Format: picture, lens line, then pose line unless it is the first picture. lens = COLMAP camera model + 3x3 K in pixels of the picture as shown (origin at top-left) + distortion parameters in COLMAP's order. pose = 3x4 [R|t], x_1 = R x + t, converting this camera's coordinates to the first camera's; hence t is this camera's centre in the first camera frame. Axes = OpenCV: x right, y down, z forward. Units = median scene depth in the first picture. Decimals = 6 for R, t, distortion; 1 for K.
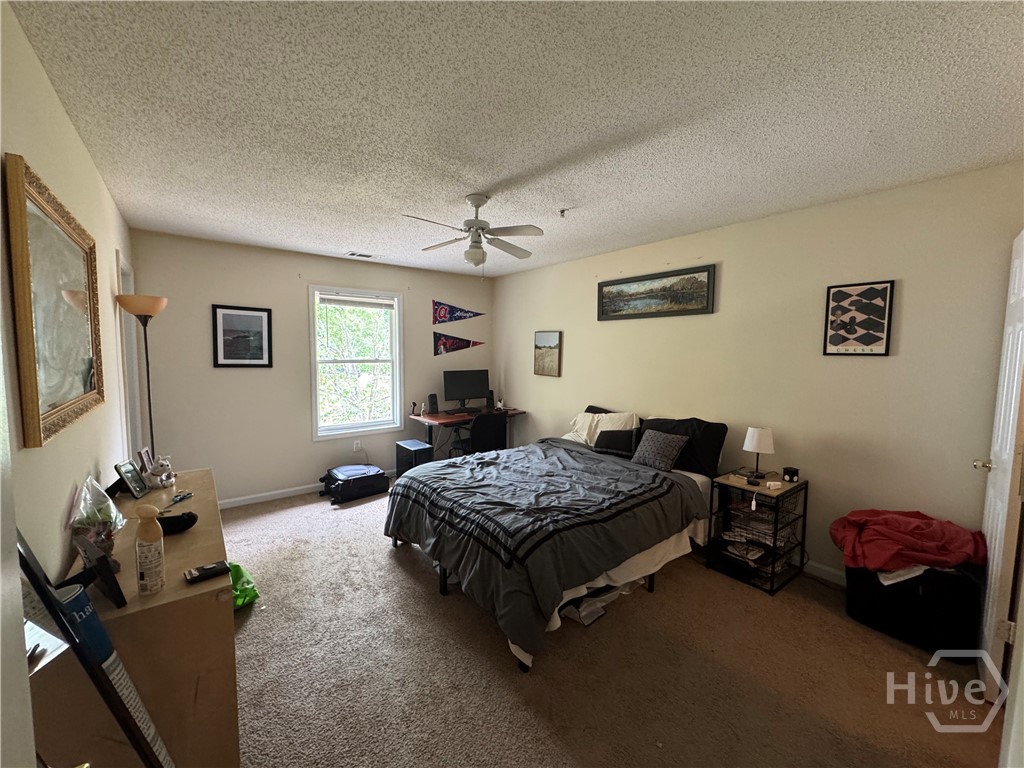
lens RADIAL K [[407.7, 0, 510.8], [0, 407.7, 380.1], [0, 0, 1]] dist [-0.002401, -0.000350]
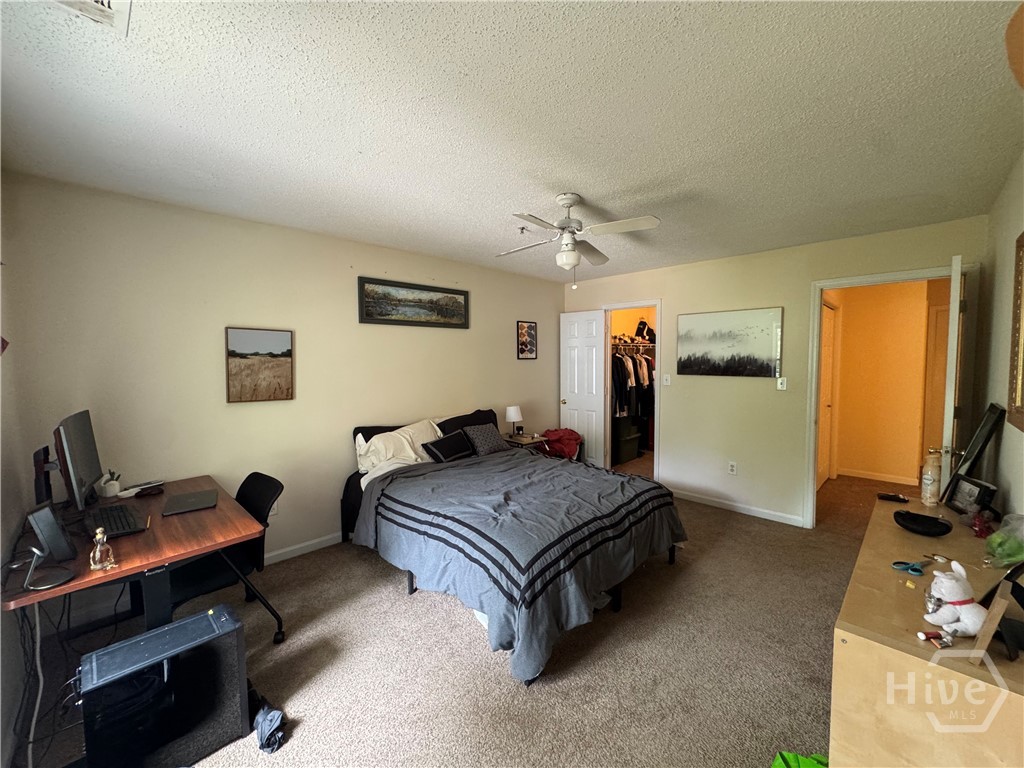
lens RADIAL K [[407.7, 0, 510.6], [0, 407.7, 383.9], [0, 0, 1]] dist [-0.002401, -0.000350]
pose [[-0.115449, -0.070128, 0.990835, -0.747776], [0.079617, 0.993642, 0.079603, -0.074389], [-0.990118, 0.088077, -0.109132, 0.928909]]
